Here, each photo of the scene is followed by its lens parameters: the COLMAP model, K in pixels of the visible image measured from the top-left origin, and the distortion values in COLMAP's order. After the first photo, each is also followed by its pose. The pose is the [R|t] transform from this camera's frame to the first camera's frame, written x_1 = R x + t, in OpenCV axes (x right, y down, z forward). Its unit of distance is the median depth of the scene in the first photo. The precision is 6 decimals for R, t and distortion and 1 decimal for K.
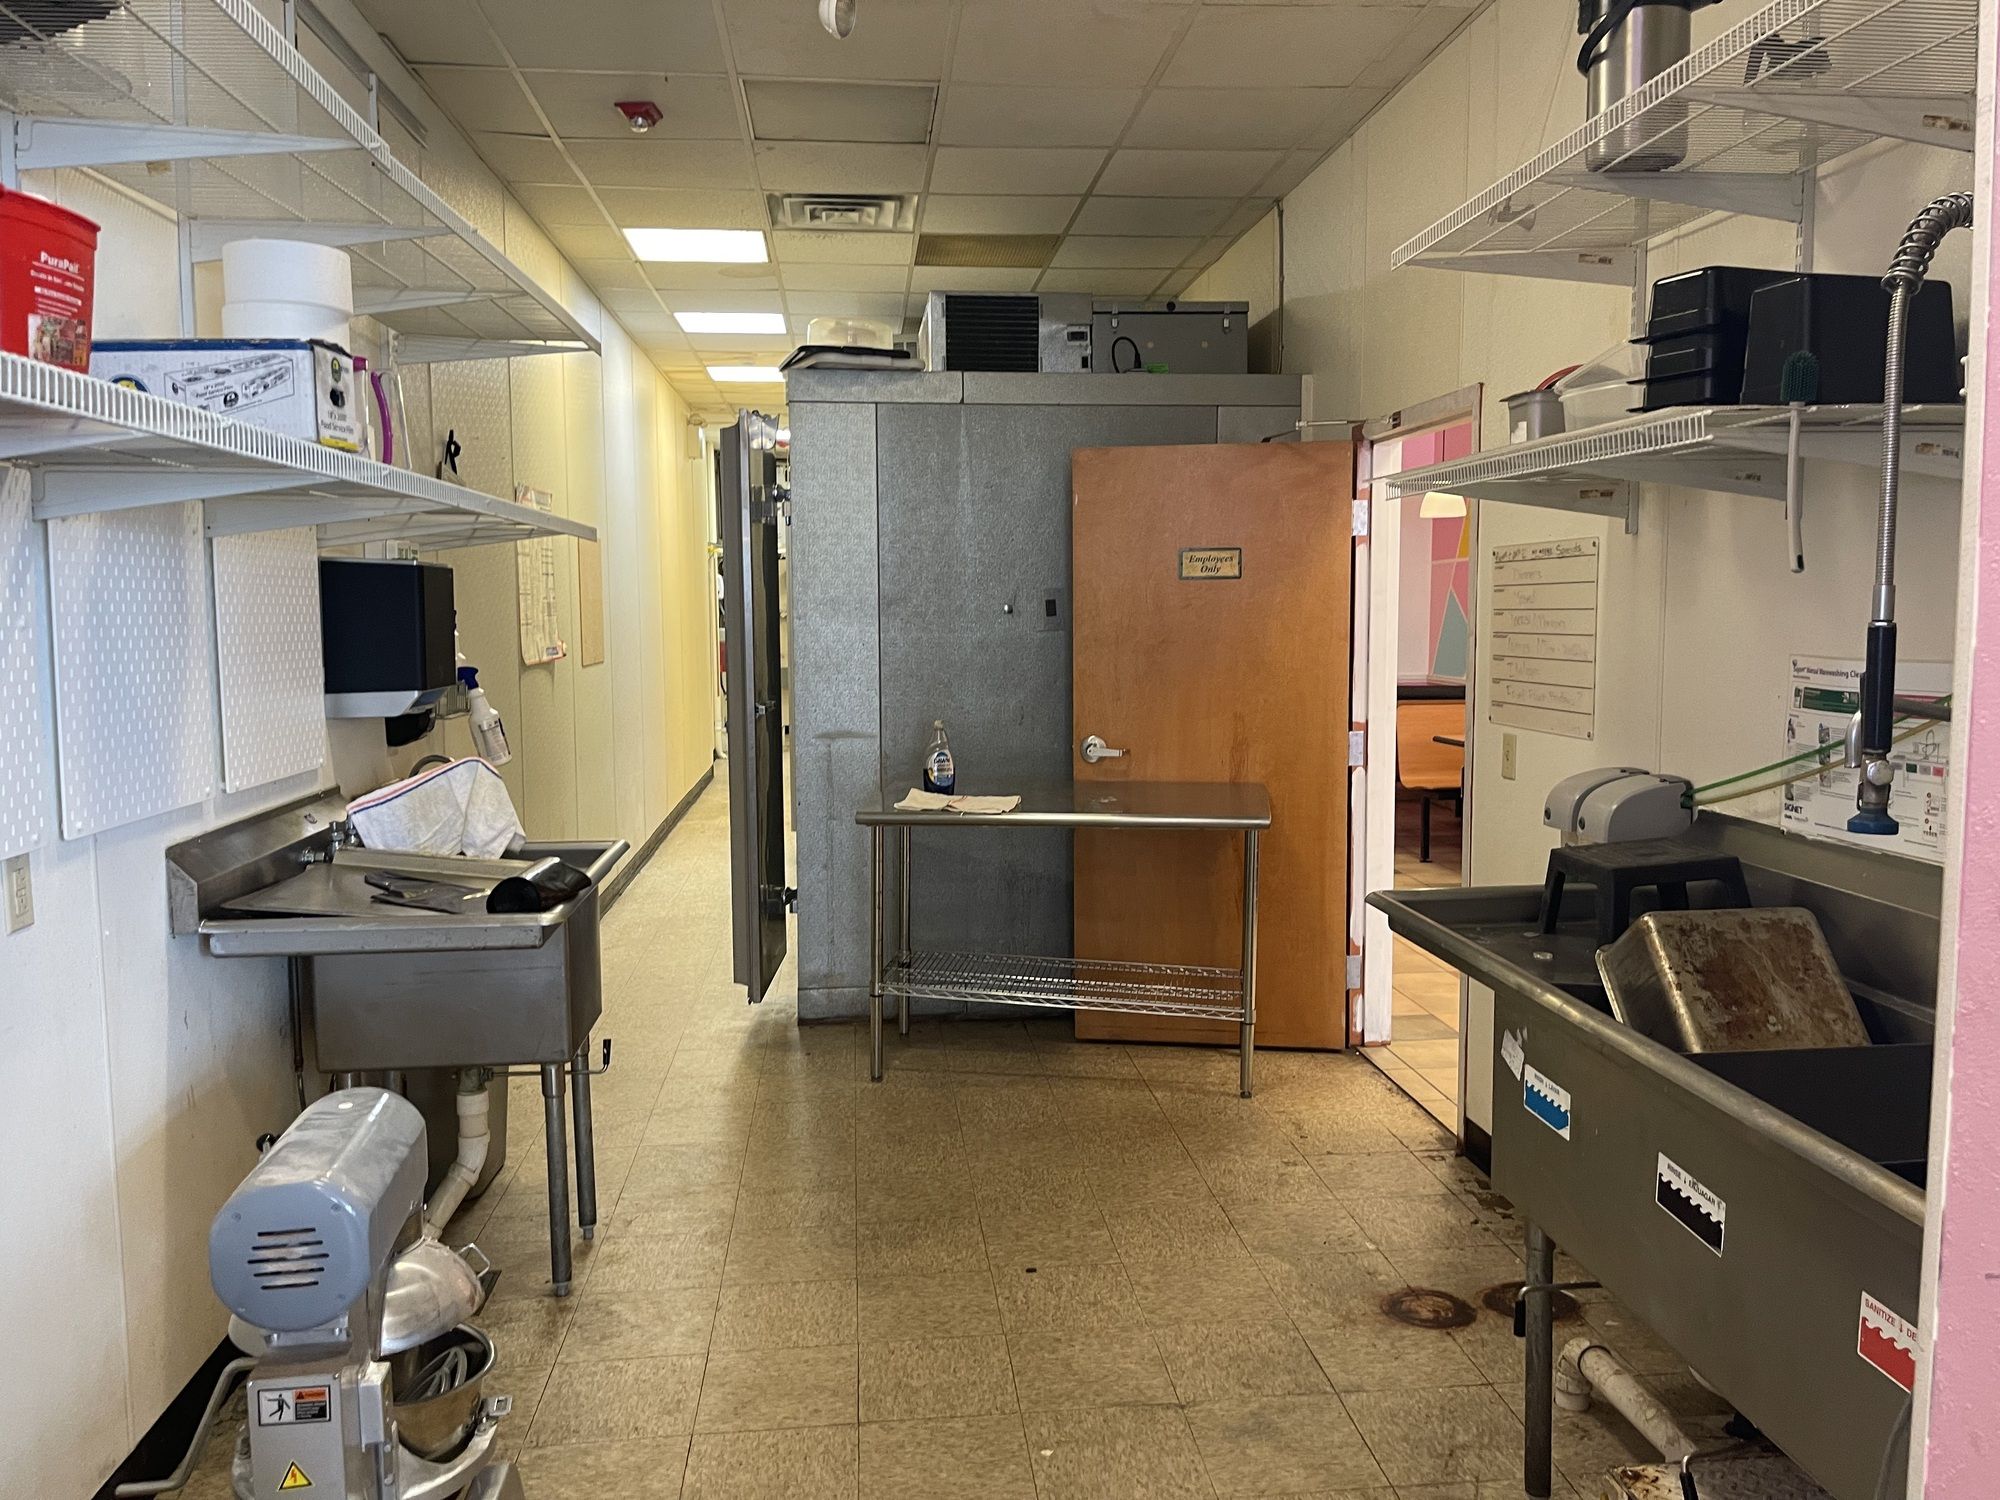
lens RADIAL K [[1482.7, 0, 997.7], [0, 1482.7, 739.0], [0, 0, 1]] dist [0.033799, 0.001862]
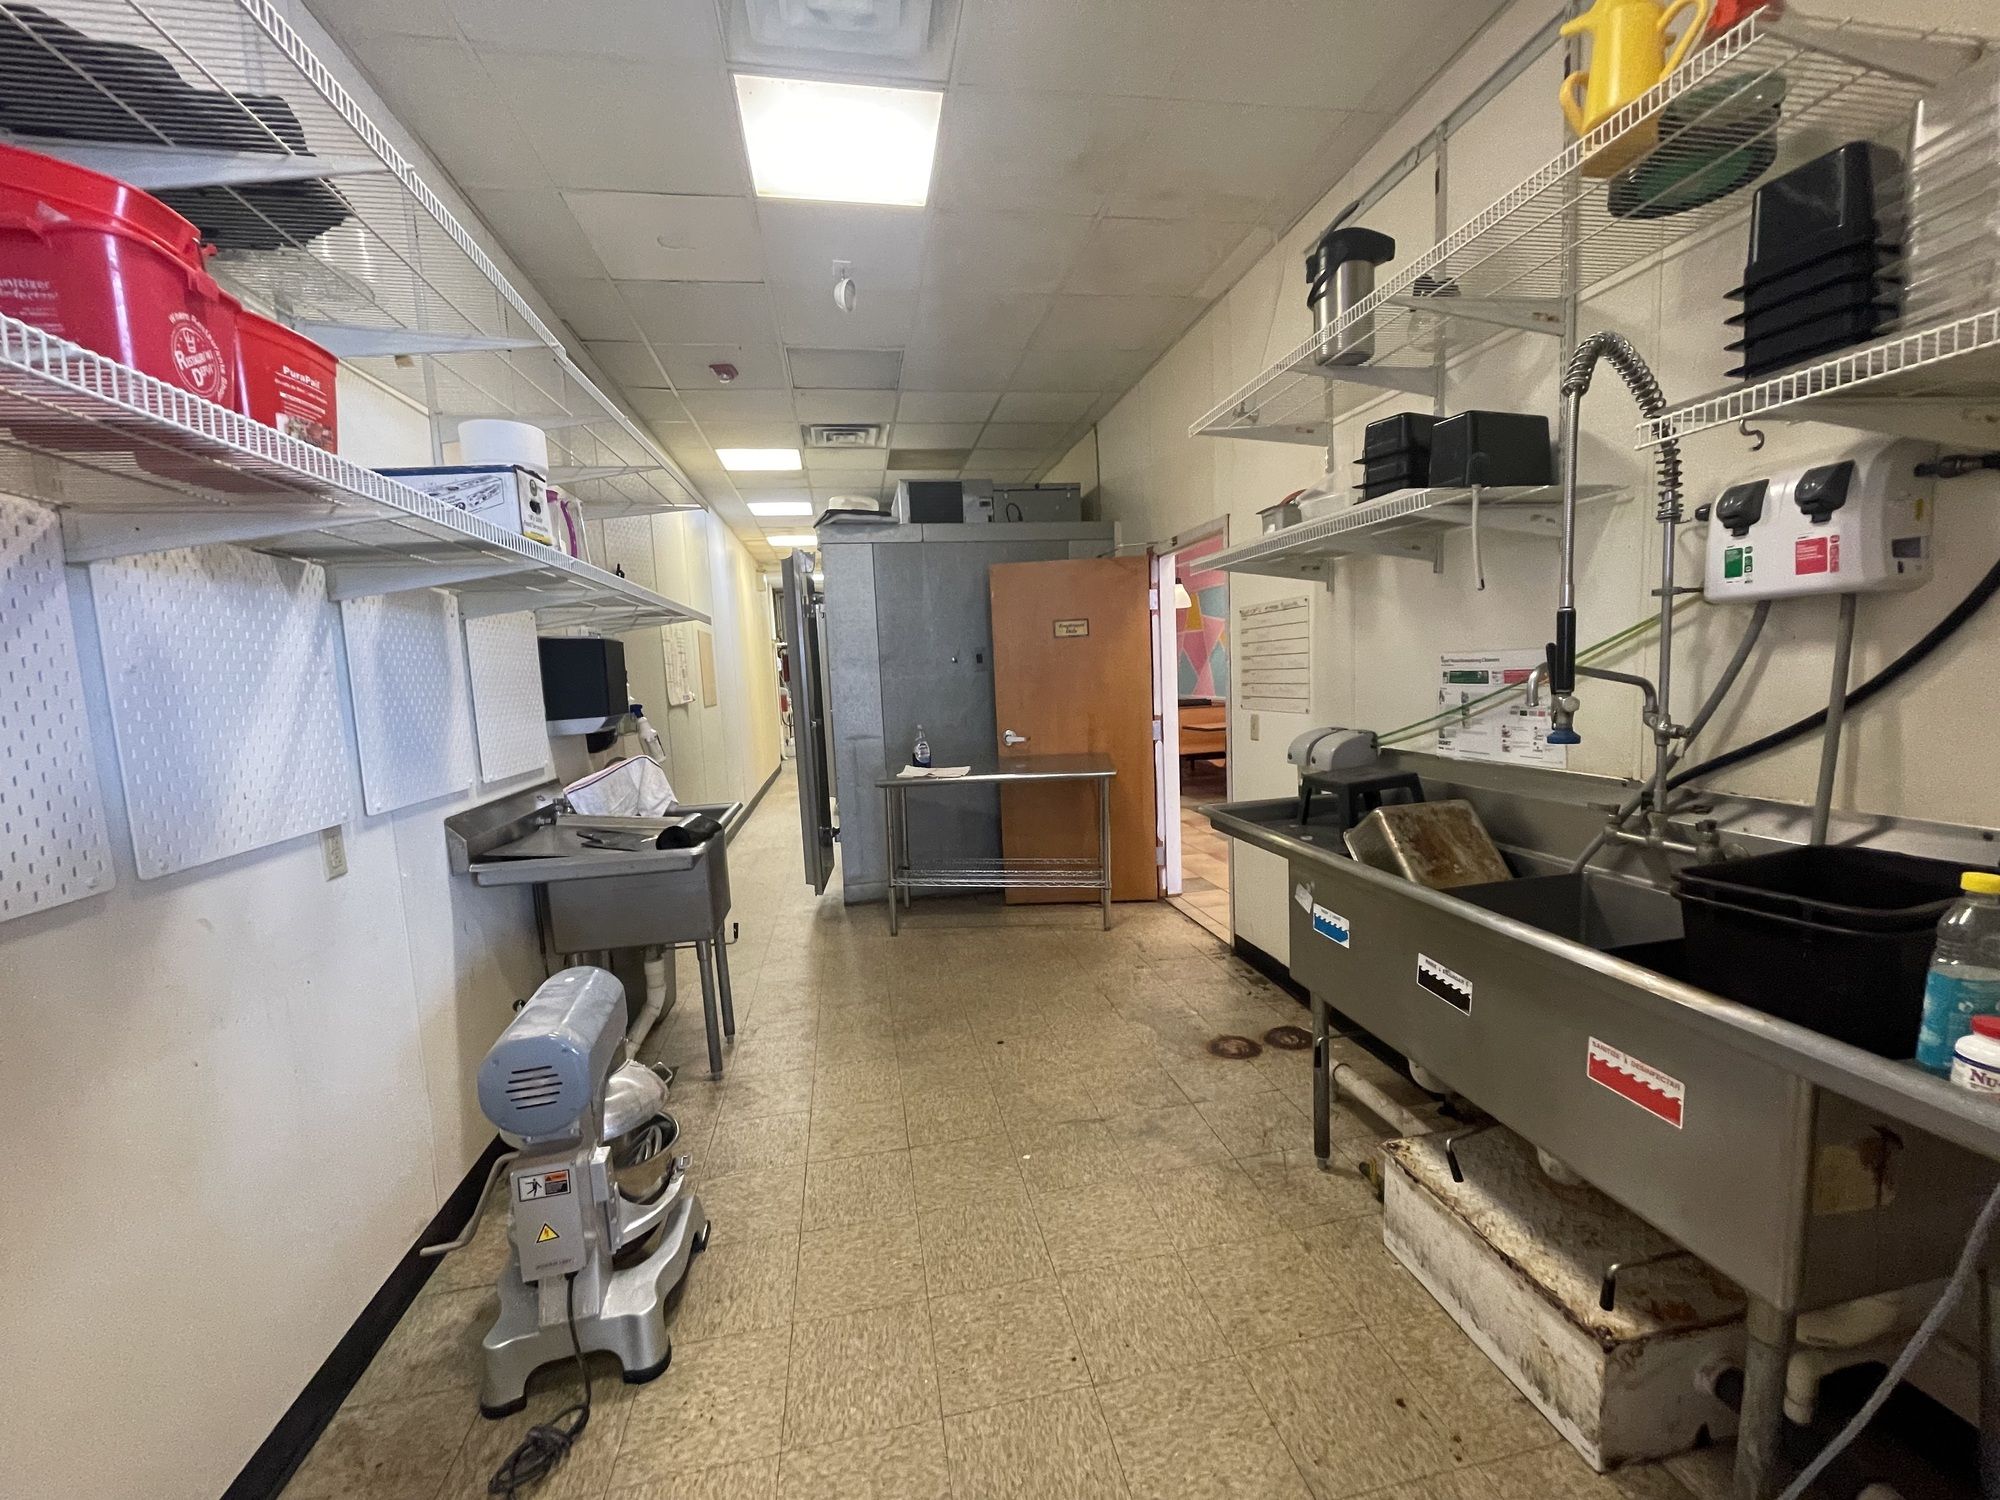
lens RADIAL K [[793.2, 0, 995.5], [0, 793.2, 755.7], [0, 0, 1]] dist [0.000503, -0.002433]
pose [[0.995624, -0.048892, 0.079634, -0.038988], [0.047664, 0.998714, 0.017253, 0.016560], [-0.080375, -0.013382, 0.996675, 0.110849]]
